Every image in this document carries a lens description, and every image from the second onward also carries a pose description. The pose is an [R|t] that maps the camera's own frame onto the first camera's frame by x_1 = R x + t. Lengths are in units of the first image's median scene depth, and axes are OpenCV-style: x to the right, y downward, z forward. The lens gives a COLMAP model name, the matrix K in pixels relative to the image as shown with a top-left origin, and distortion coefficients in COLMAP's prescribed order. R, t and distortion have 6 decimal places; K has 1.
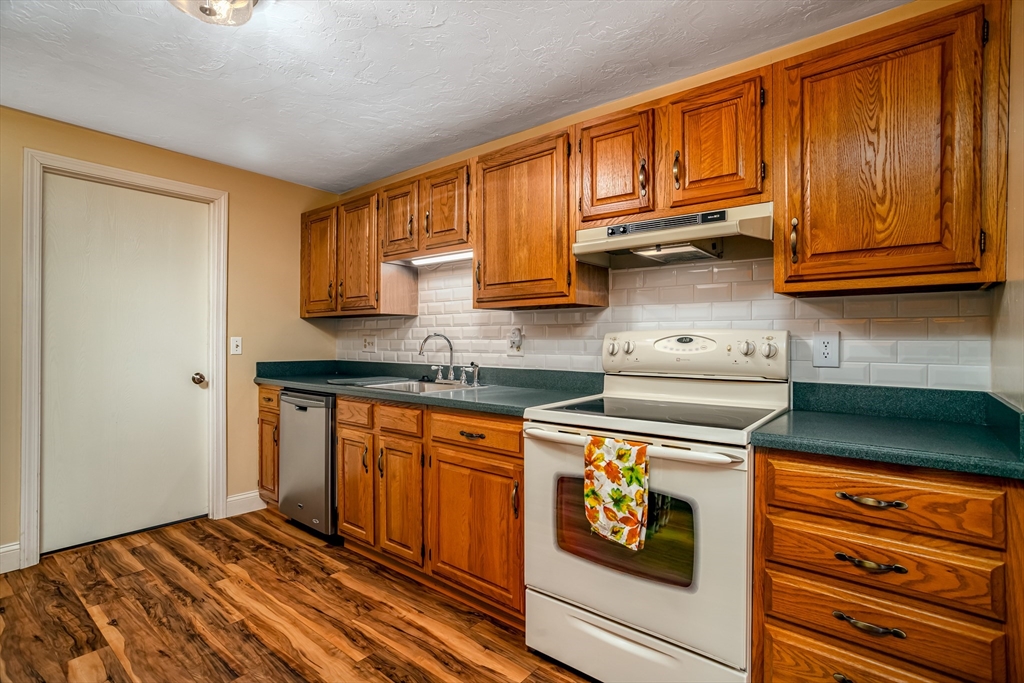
lens RADIAL K [[490.6, 0, 511.0], [0, 490.6, 338.1], [0, 0, 1]] dist [-0.035779, 0.015055]
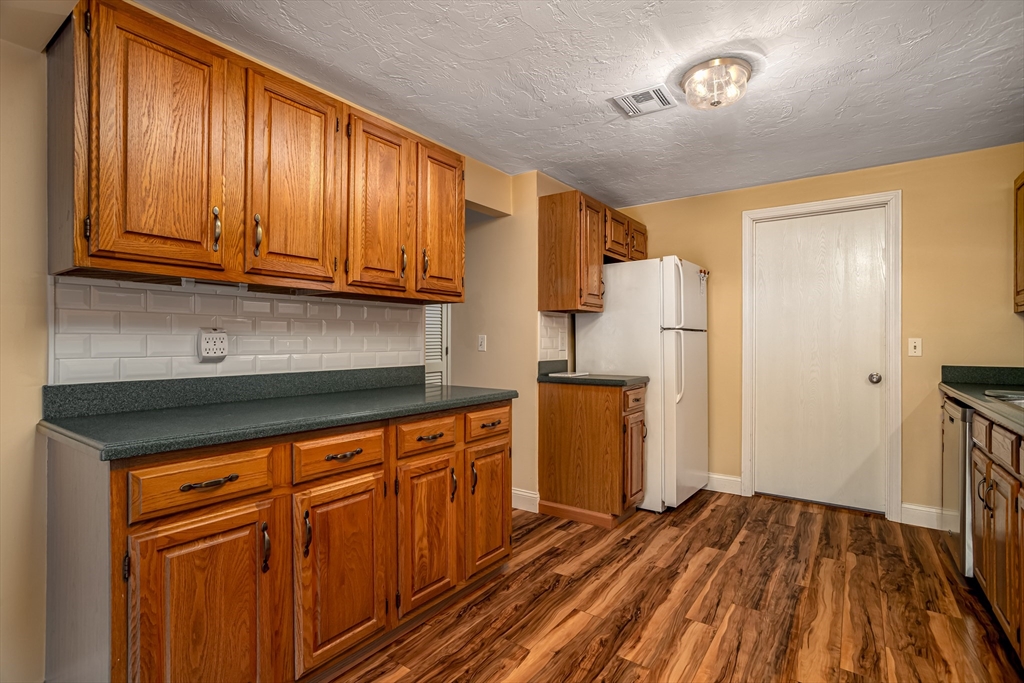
lens RADIAL K [[490.6, 0, 507.7], [0, 490.6, 341.3], [0, 0, 1]] dist [-0.035779, 0.015055]
pose [[0.057392, -0.003876, -0.998344, 0.468552], [-0.002957, 0.999987, -0.004052, 0.014623], [0.998347, 0.003184, 0.057380, 0.210957]]
